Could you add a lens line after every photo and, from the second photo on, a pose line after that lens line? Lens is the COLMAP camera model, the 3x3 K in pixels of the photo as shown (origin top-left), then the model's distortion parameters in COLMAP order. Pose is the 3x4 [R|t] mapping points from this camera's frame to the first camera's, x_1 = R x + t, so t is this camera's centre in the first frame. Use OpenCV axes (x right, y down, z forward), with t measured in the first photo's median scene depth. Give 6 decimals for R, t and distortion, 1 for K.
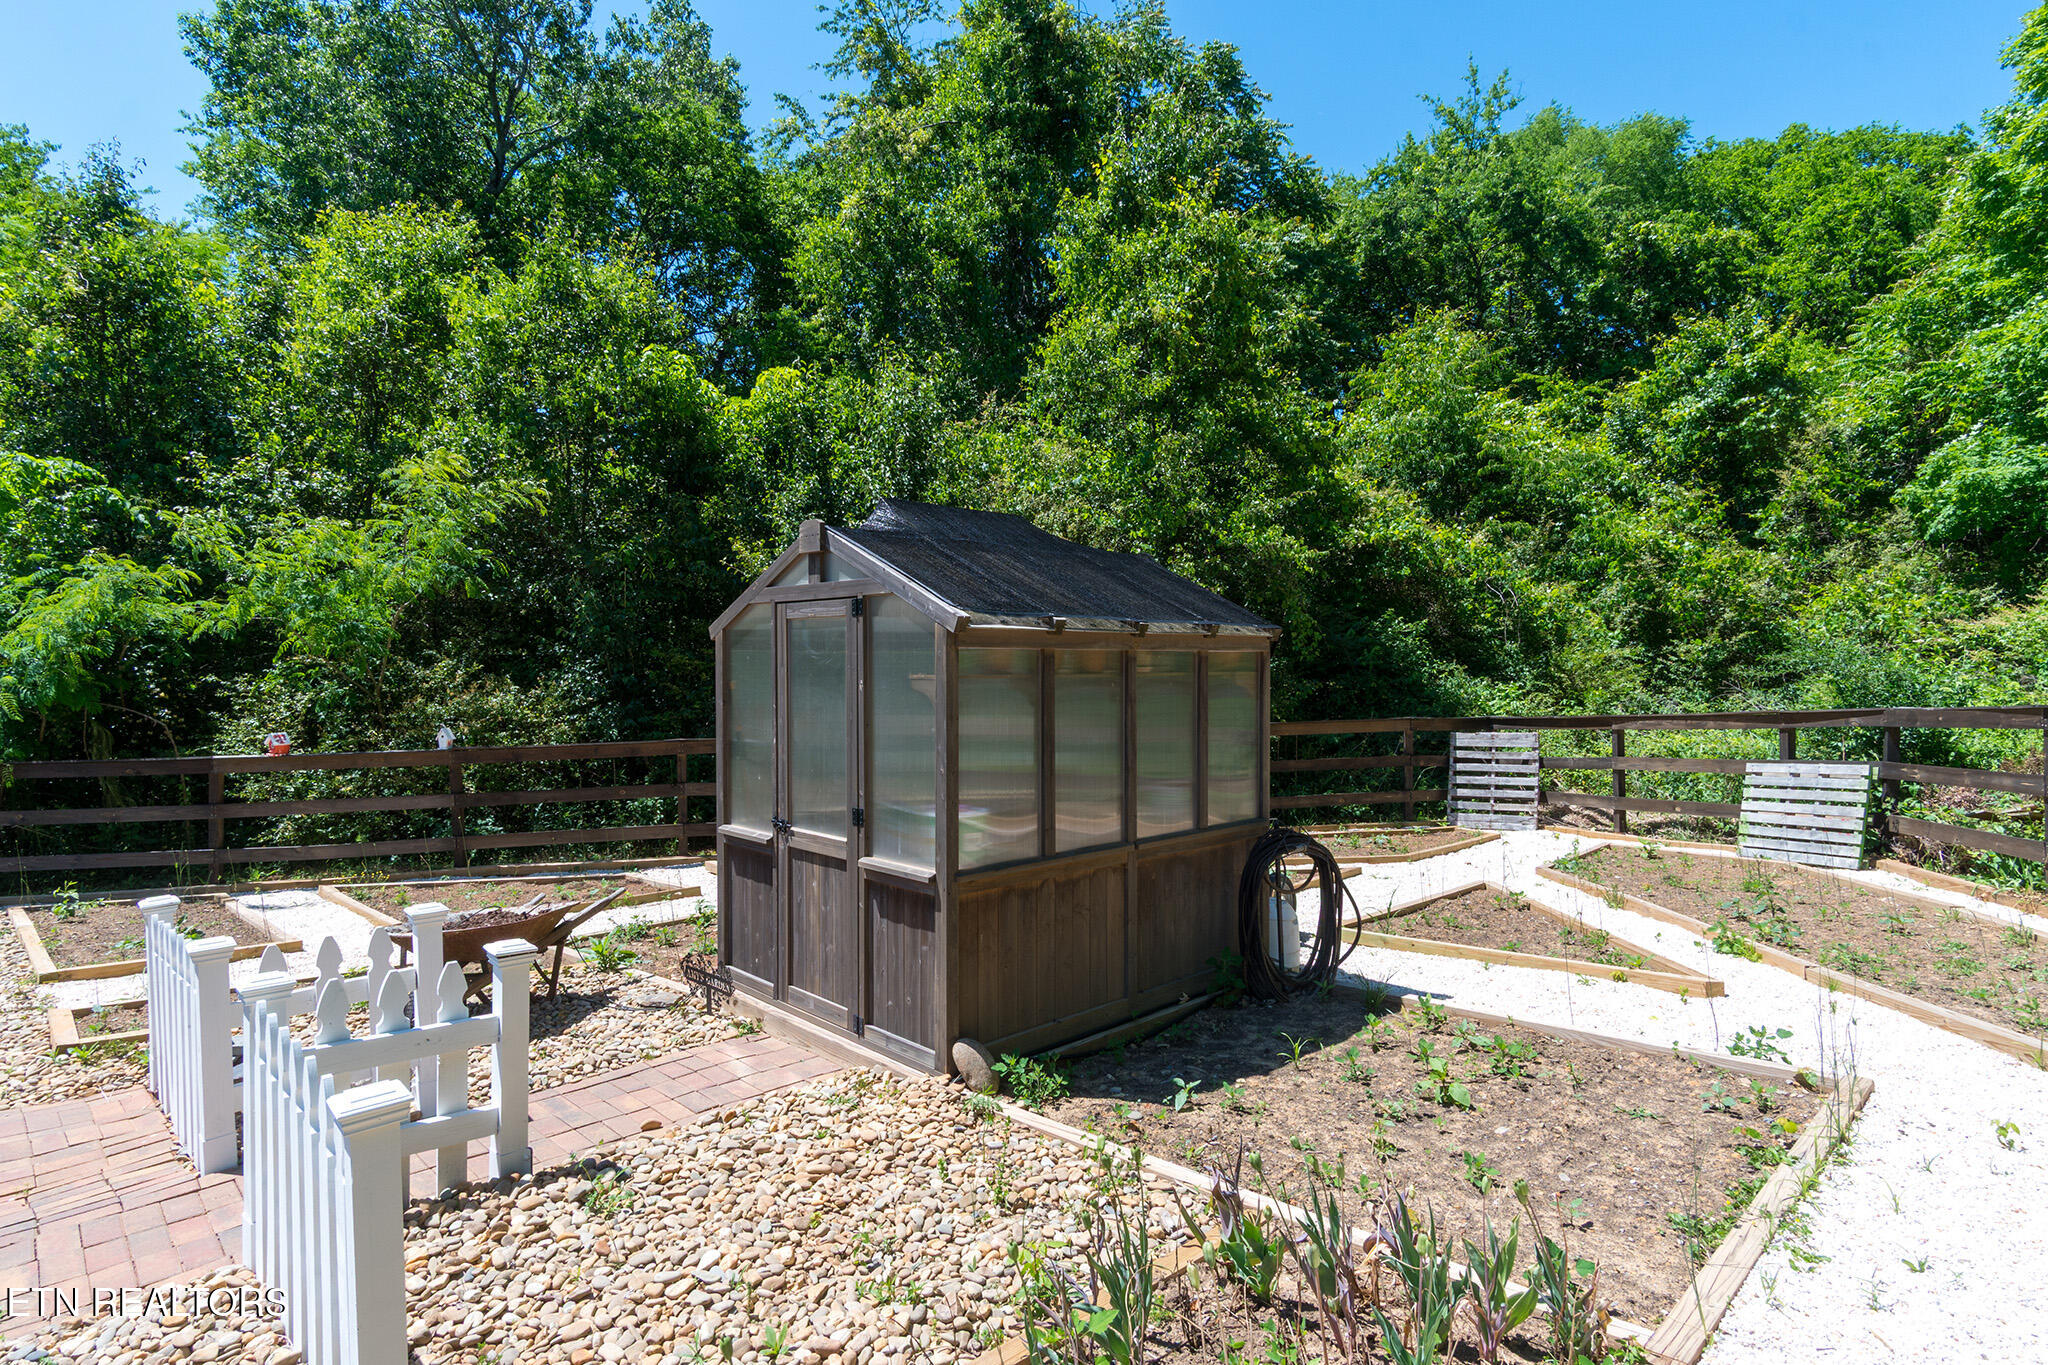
lens RADIAL K [[1093.0, 0, 1024.7], [0, 1093.0, 669.2], [0, 0, 1]] dist [0.015660, -0.002698]
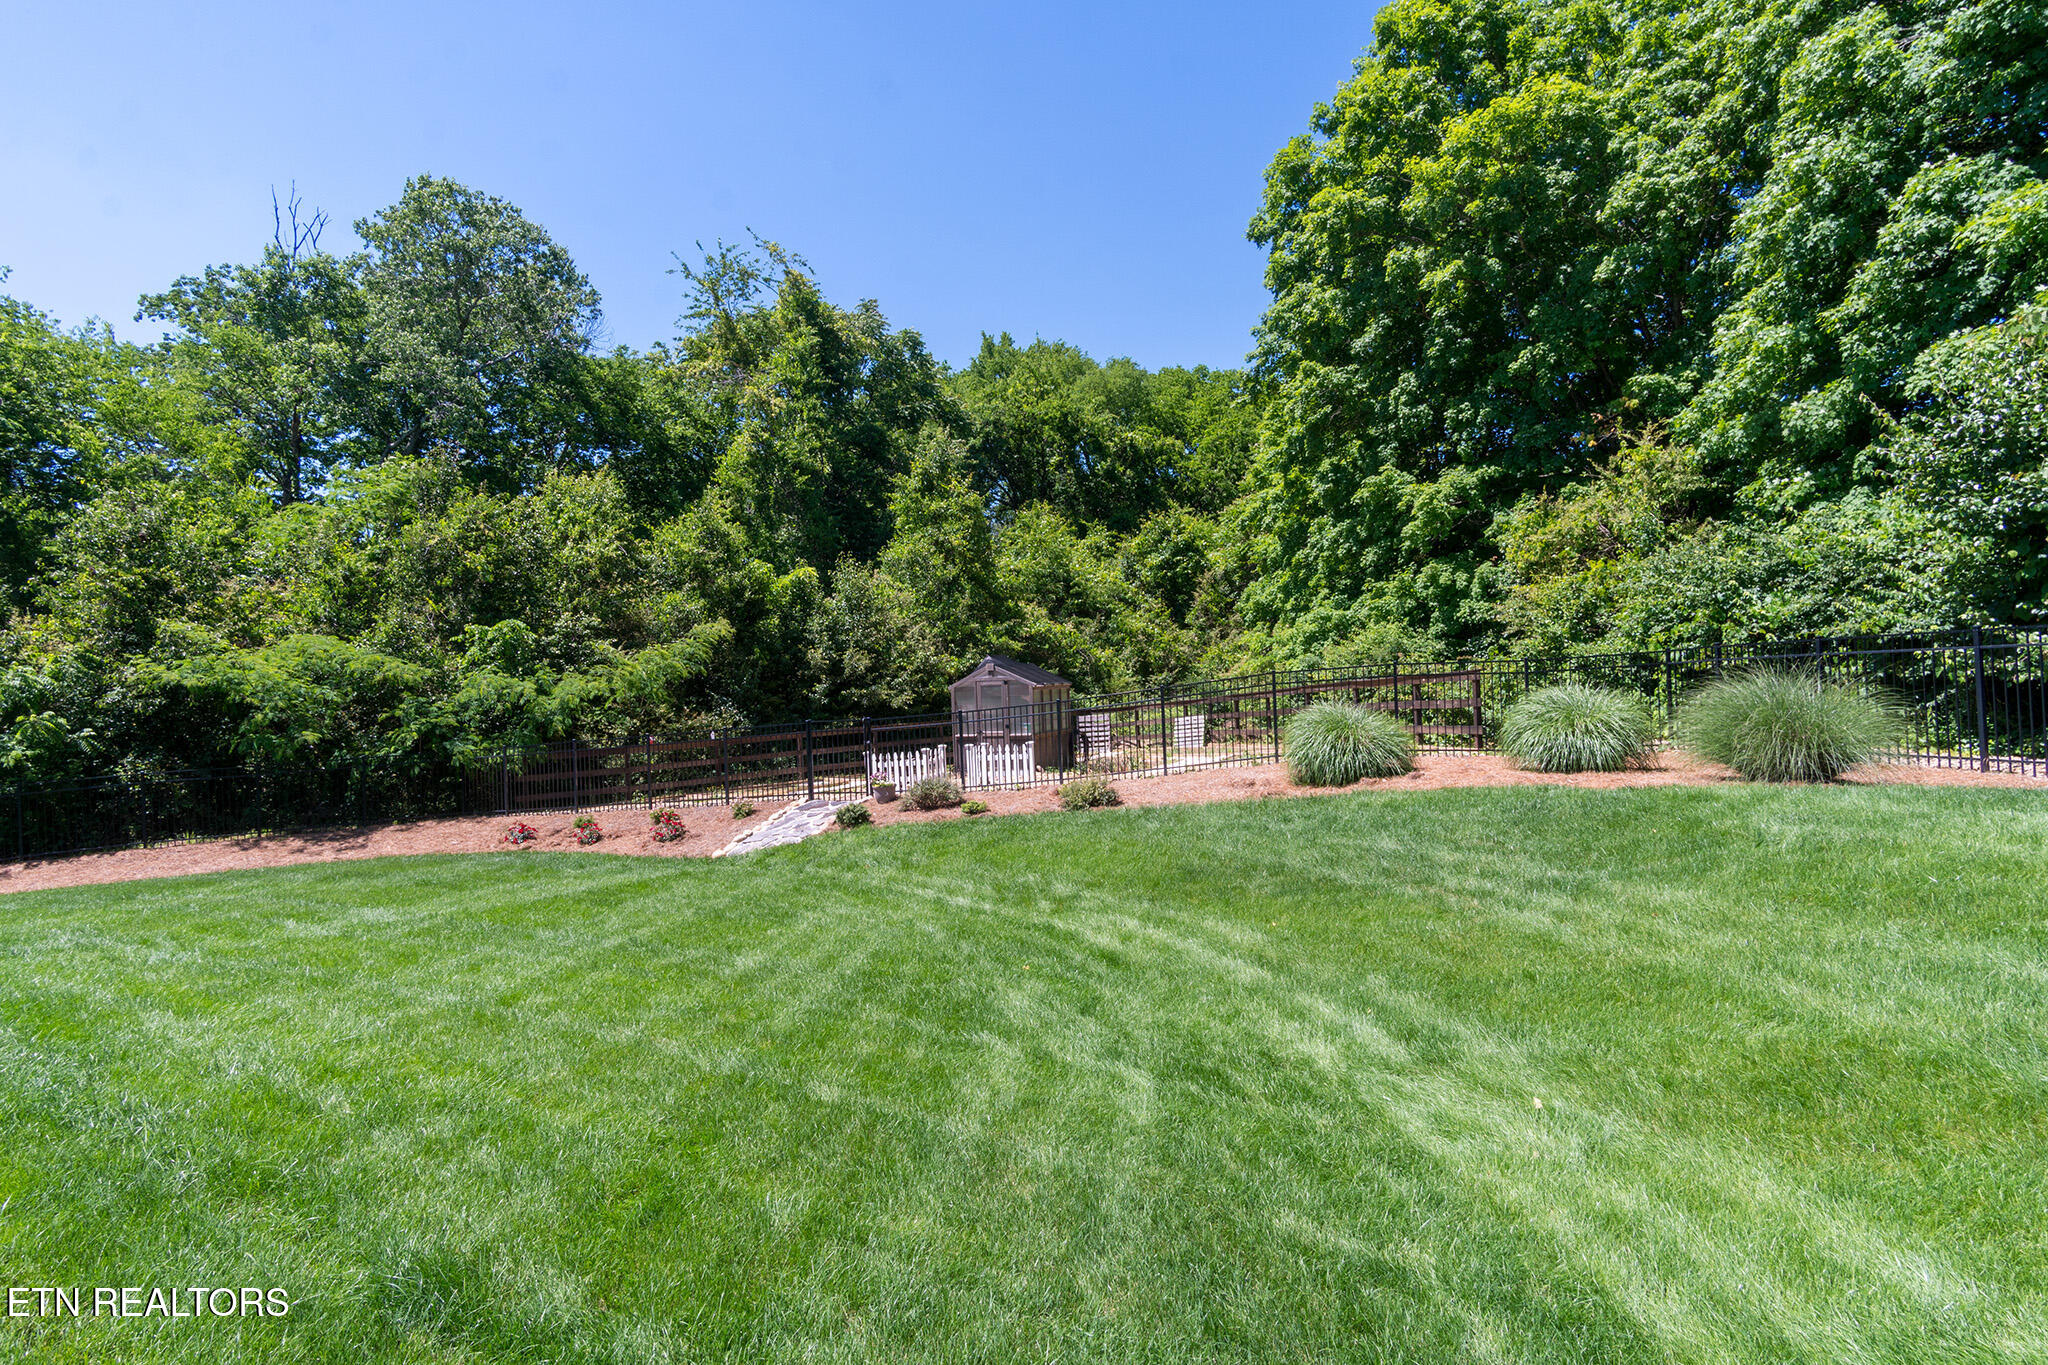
lens RADIAL K [[1093.0, 0, 1019.6], [0, 1093.0, 668.9], [0, 0, 1]] dist [0.015660, -0.002698]
pose [[0.917445, -0.030164, 0.396717, -0.520321], [0.039981, 0.999064, -0.016496, -0.009458], [-0.395848, 0.030996, 0.917793, -0.899186]]
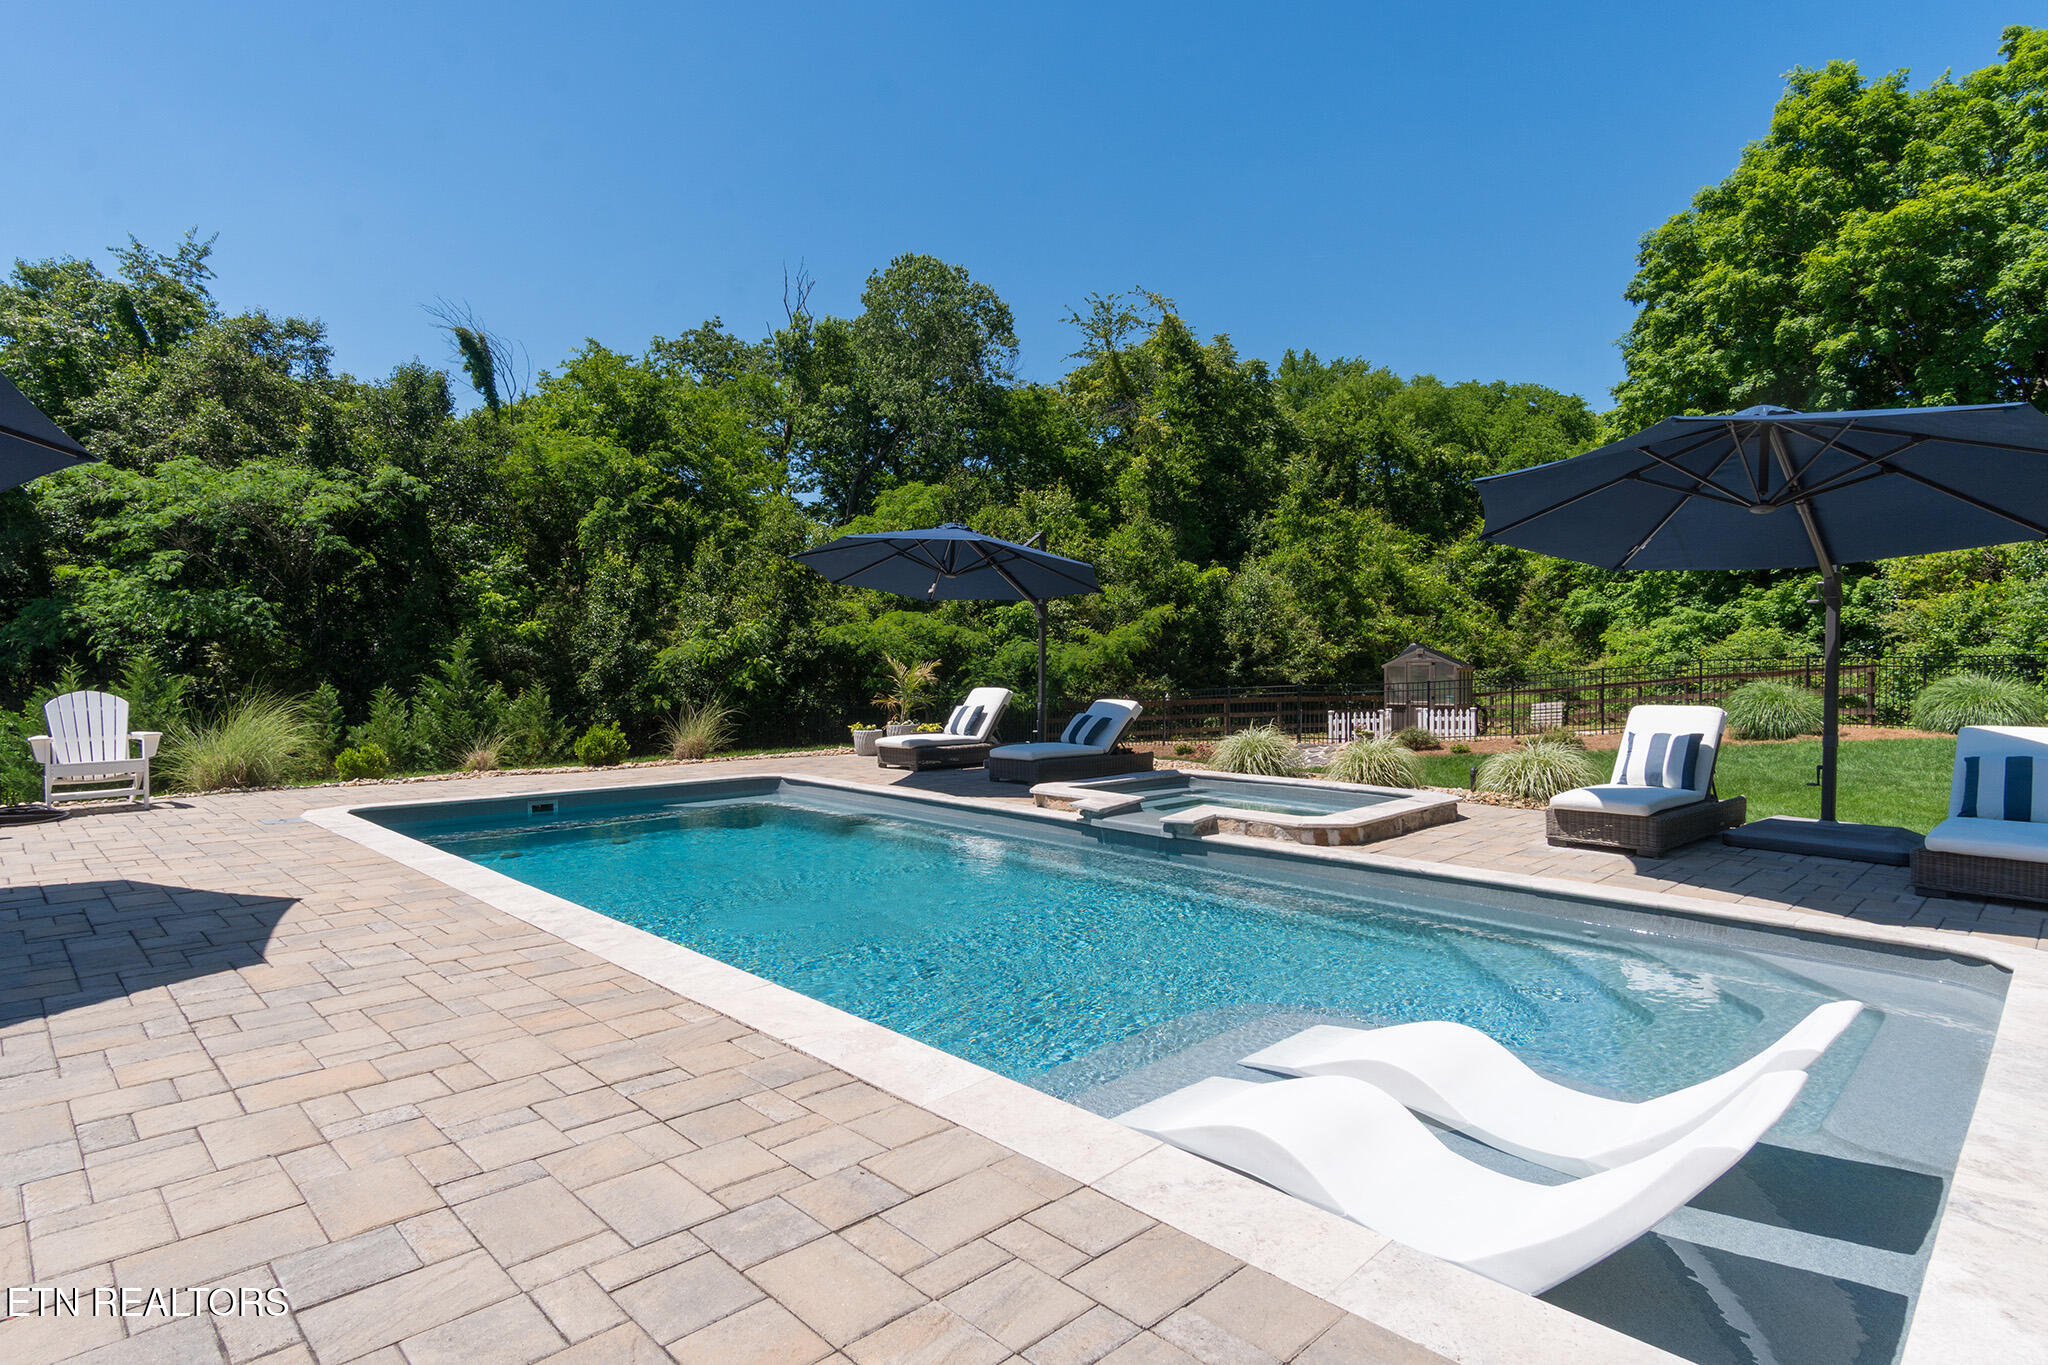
lens RADIAL K [[1093.0, 0, 1003.2], [0, 1093.0, 676.2], [0, 0, 1]] dist [0.015660, -0.002698]
pose [[0.974776, 0.005795, 0.223111, -1.028185], [-0.004067, 0.999958, -0.008206, 0.019757], [-0.223150, 0.007092, 0.974758, -1.184887]]
